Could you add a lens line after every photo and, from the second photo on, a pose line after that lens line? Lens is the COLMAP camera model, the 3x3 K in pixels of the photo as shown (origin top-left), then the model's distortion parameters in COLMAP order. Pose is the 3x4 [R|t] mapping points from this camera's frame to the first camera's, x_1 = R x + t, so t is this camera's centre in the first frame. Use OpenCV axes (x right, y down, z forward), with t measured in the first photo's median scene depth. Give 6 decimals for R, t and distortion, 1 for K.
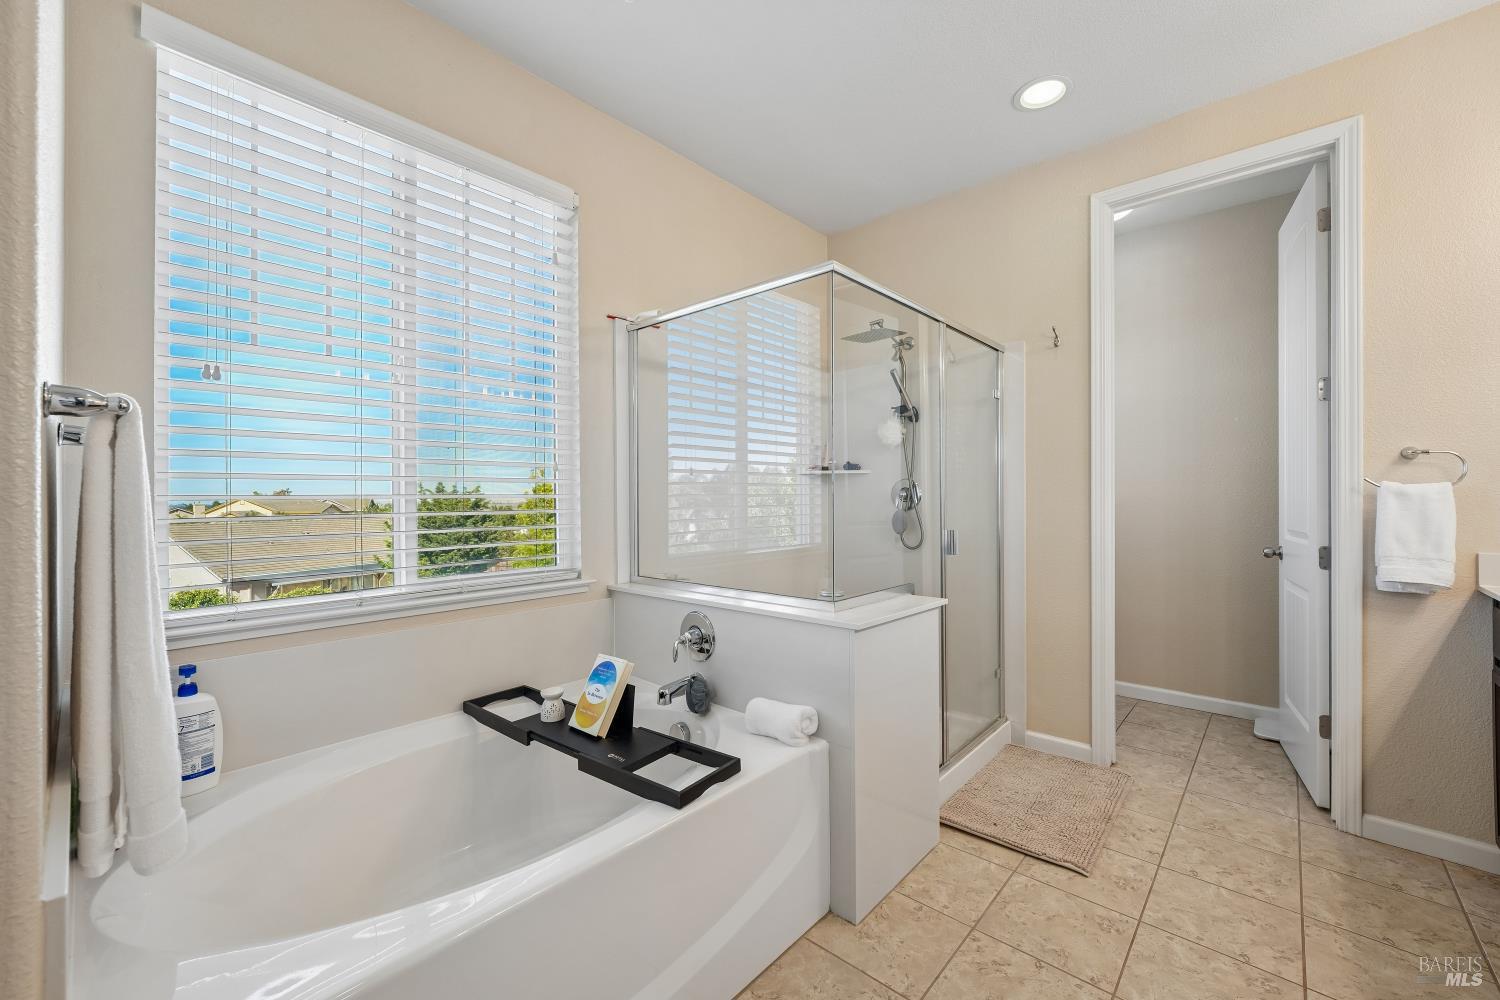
lens RADIAL K [[604.1, 0, 737.3], [0, 604.1, 499.3], [0, 0, 1]] dist [-0.020961, 0.007780]
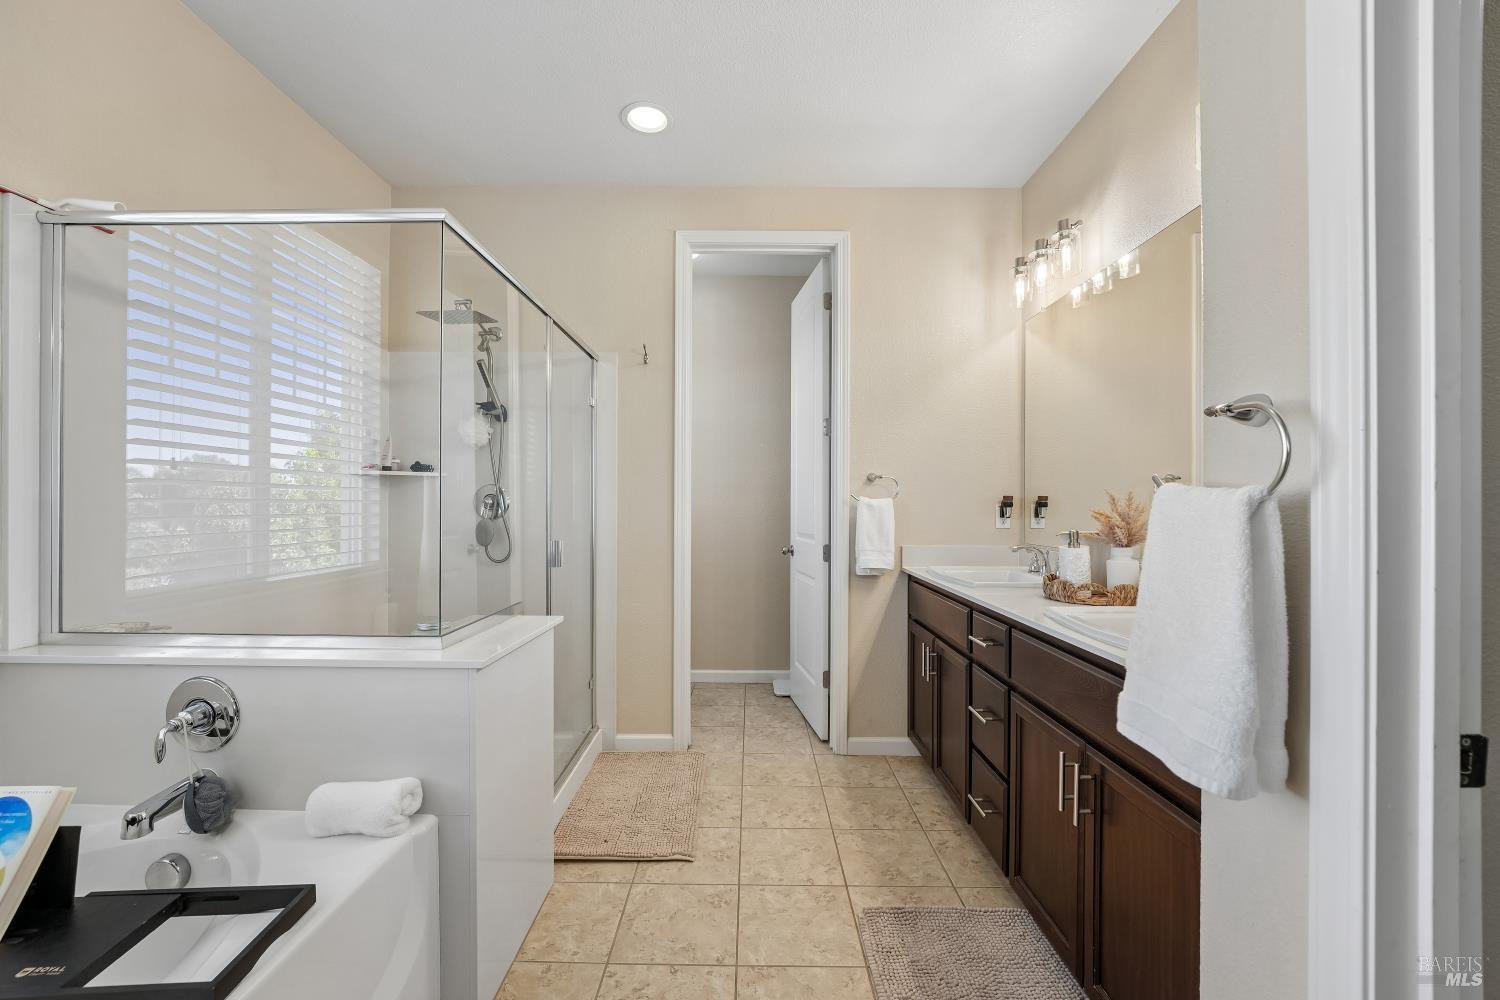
lens RADIAL K [[608.5, 0, 747.9], [0, 608.5, 504.4], [0, 0, 1]] dist [-0.014877, 0.000525]
pose [[0.740676, 0.009231, 0.671799, -0.062161], [-0.006384, 0.999957, -0.006702, -0.000644], [-0.671832, 0.000676, 0.740703, 0.107123]]
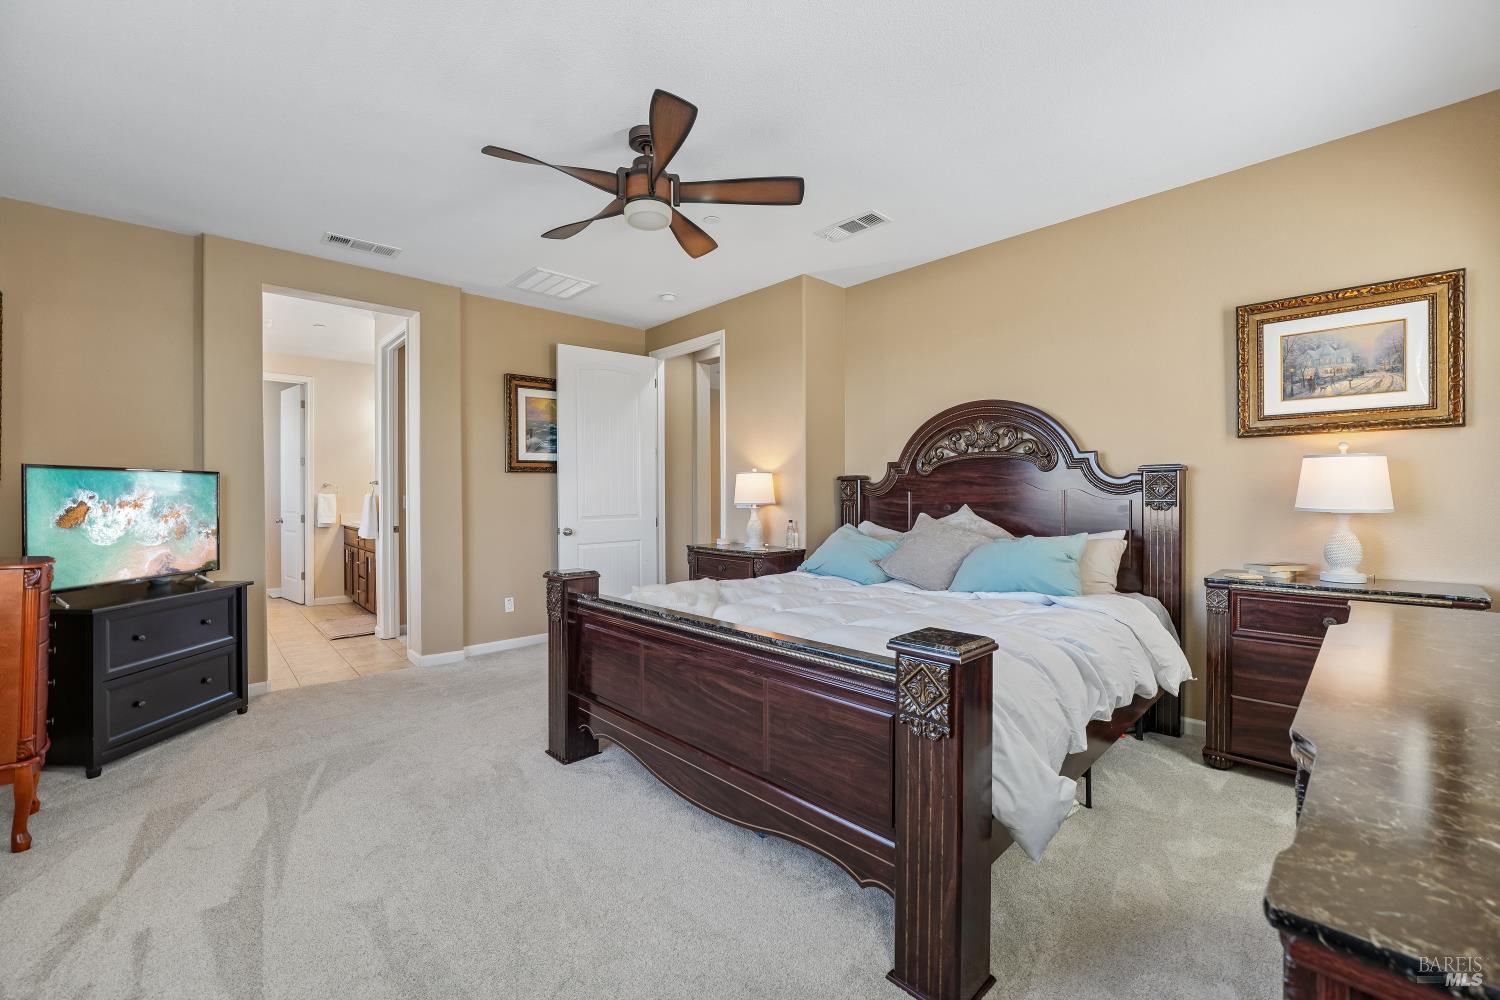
lens RADIAL K [[608.4, 0, 739.3], [0, 608.4, 505.7], [0, 0, 1]] dist [-0.021354, 0.000779]
pose [[0.092479, -0.003714, 0.995708, -1.764706], [0.001644, 0.999992, 0.003578, 0.026318], [-0.995713, 0.001306, 0.092485, -1.415638]]
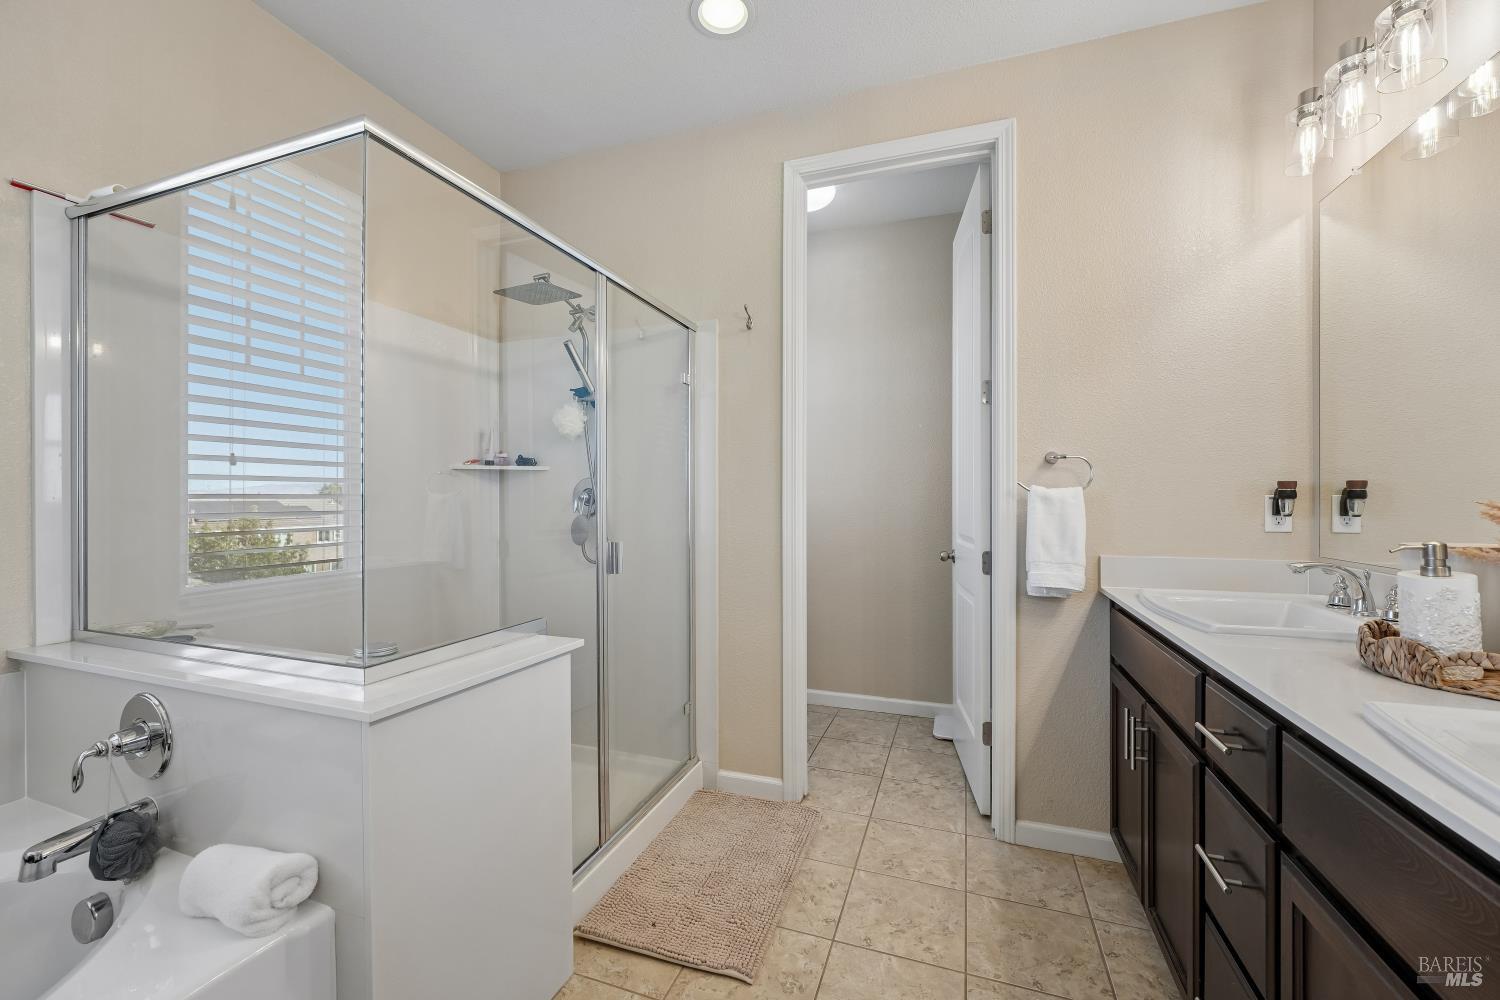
lens RADIAL K [[611.7, 0, 741.4], [0, 611.7, 500.8], [0, 0, 1]] dist [-0.010292, 0.000040]
pose [[0.923422, 0.004190, 0.383764, 0.218392], [-0.002635, 0.999986, -0.004577, 0.001098], [-0.383778, 0.003215, 0.923420, 0.219189]]
